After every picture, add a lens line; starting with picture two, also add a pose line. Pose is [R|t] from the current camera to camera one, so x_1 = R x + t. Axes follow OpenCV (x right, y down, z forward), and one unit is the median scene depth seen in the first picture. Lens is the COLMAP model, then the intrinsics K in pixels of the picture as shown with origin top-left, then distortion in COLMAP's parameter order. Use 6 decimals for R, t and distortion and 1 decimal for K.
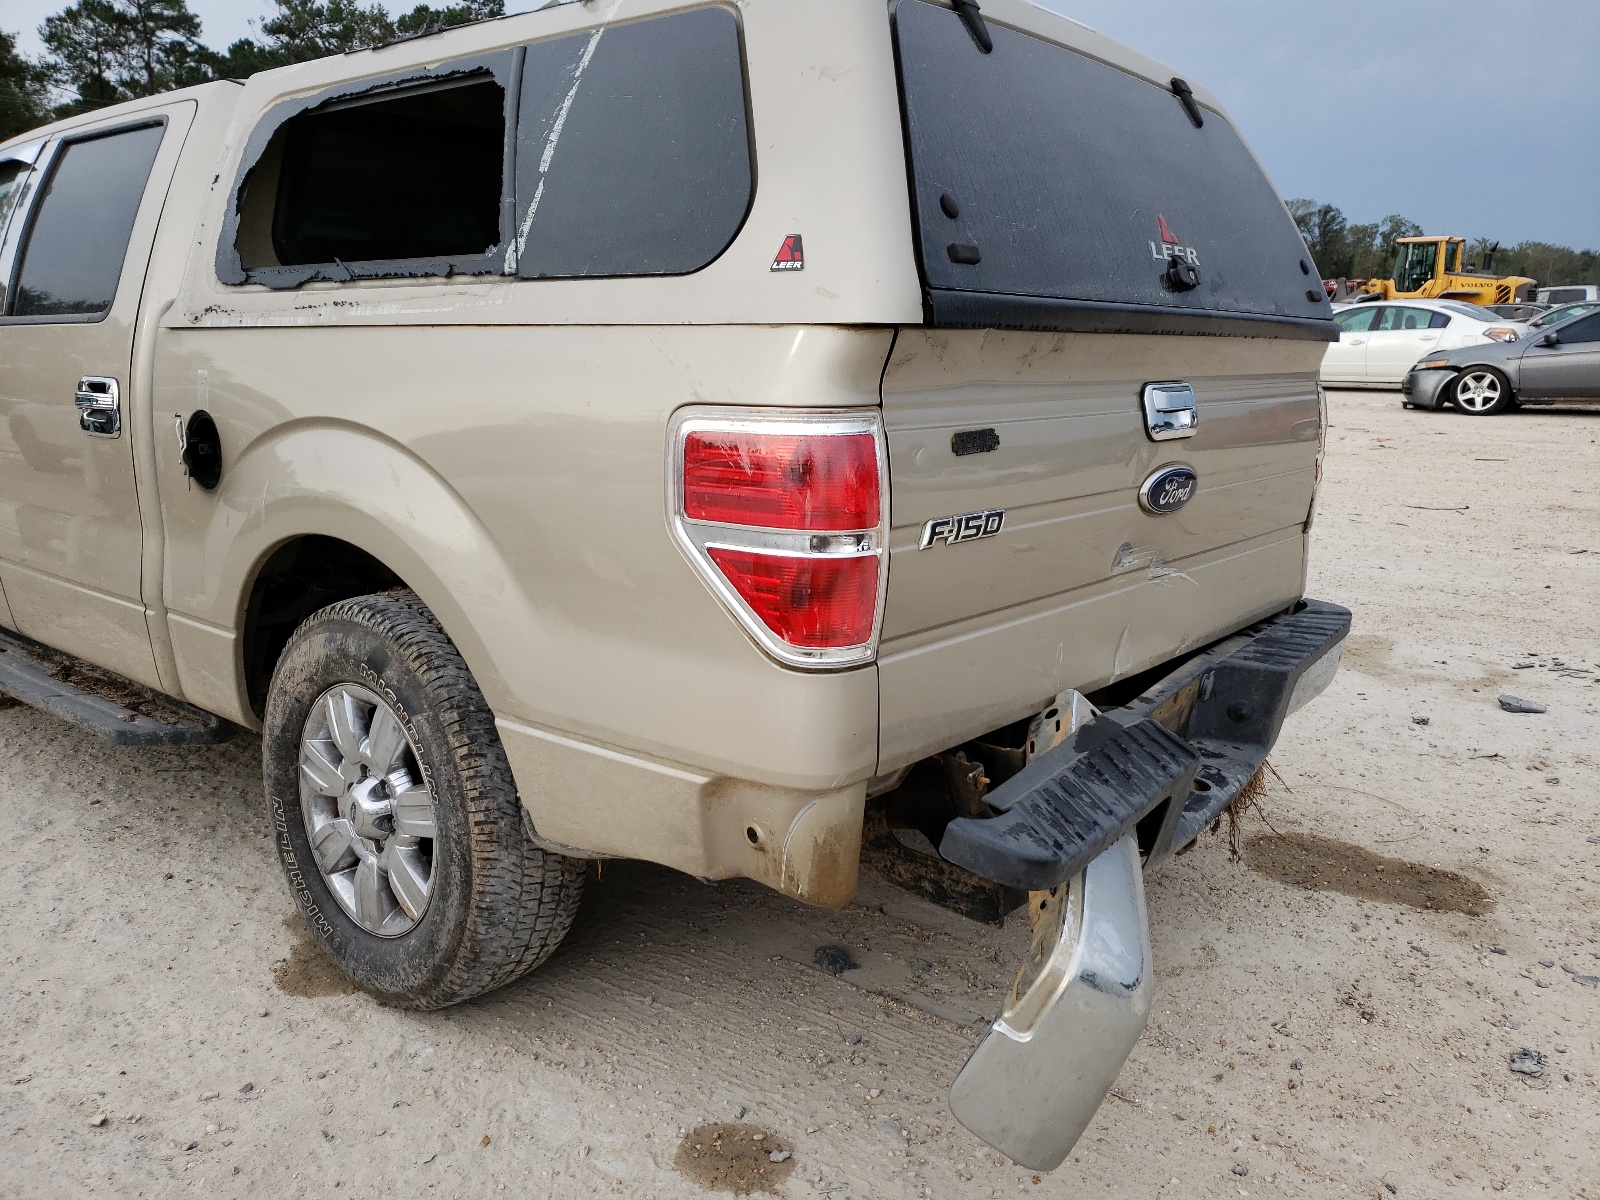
lens RADIAL K [[1279.4, 0, 800.0], [0, 1279.4, 600.0], [0, 0, 1]] dist [0.010068, 0.001191]
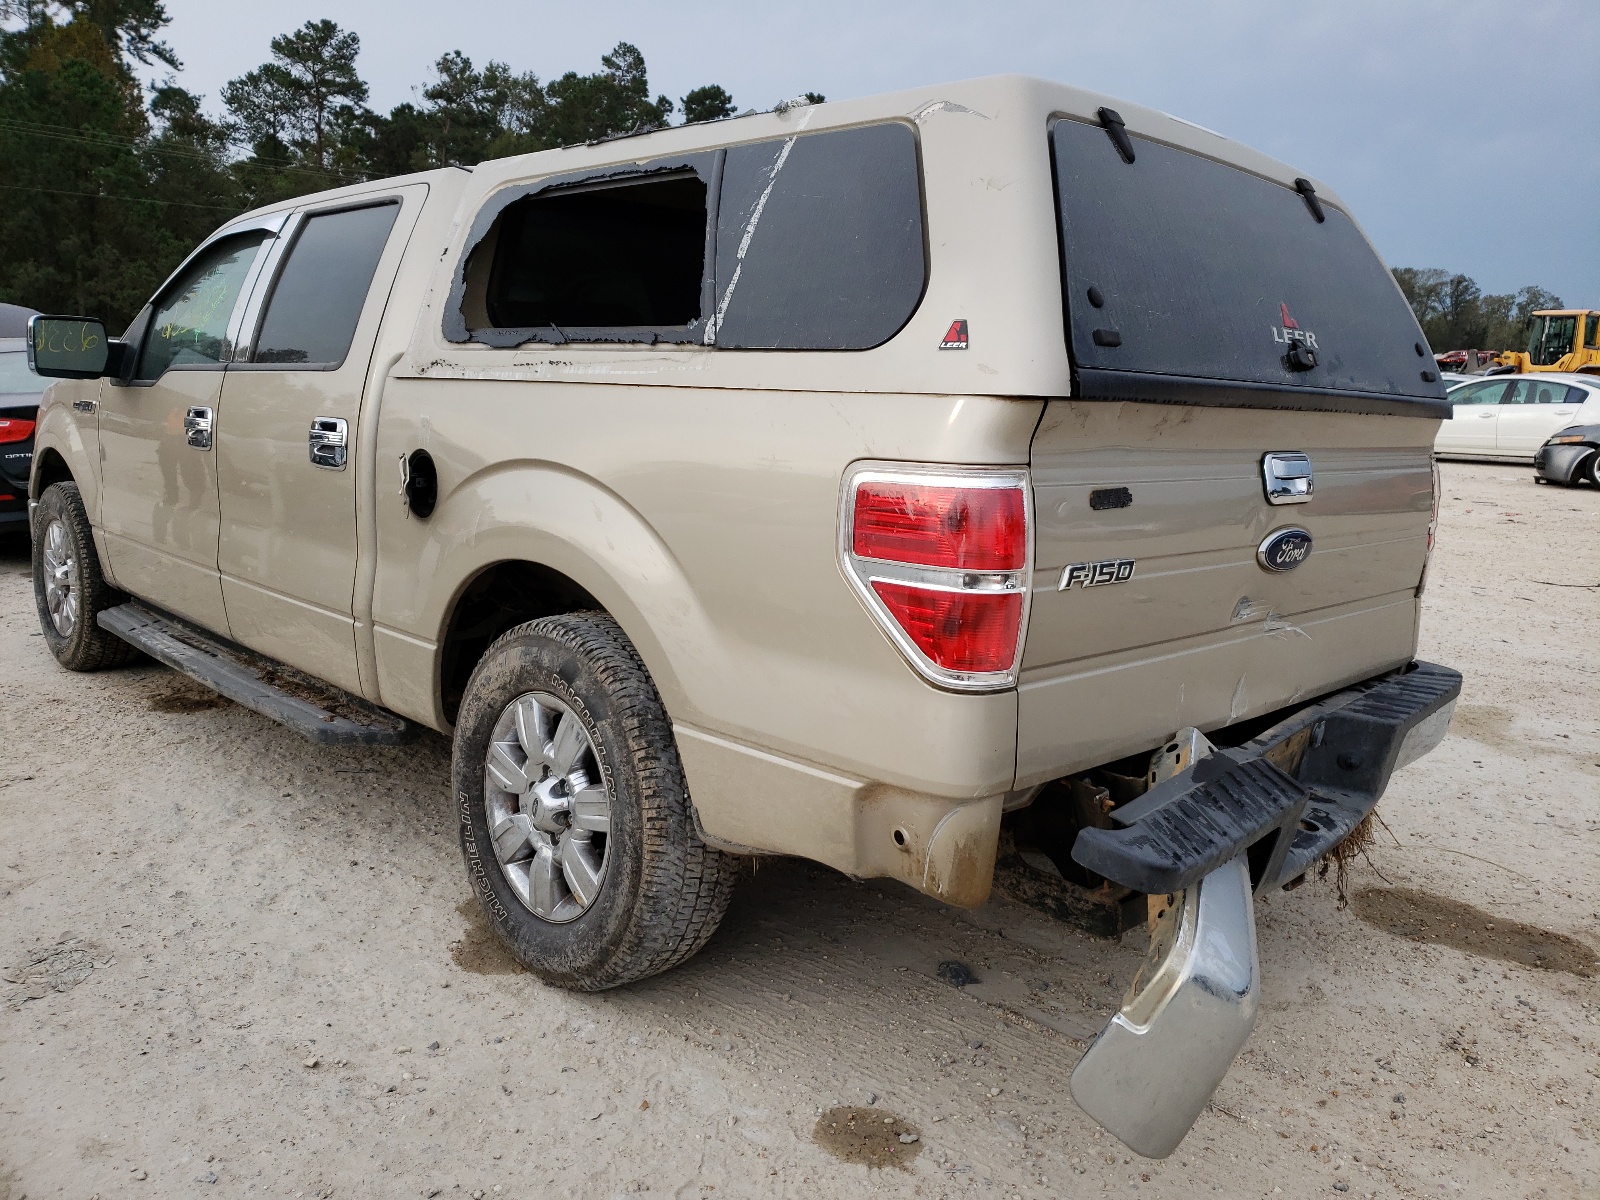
lens RADIAL K [[1283.0, 0, 799.3], [0, 1283.0, 569.7], [0, 0, 1]] dist [0.007592, 0.013699]
pose [[0.995759, 0.039643, -0.083023, -0.032014], [-0.044884, 0.997051, -0.062247, 0.017485], [0.080311, 0.065709, 0.994602, -0.118783]]
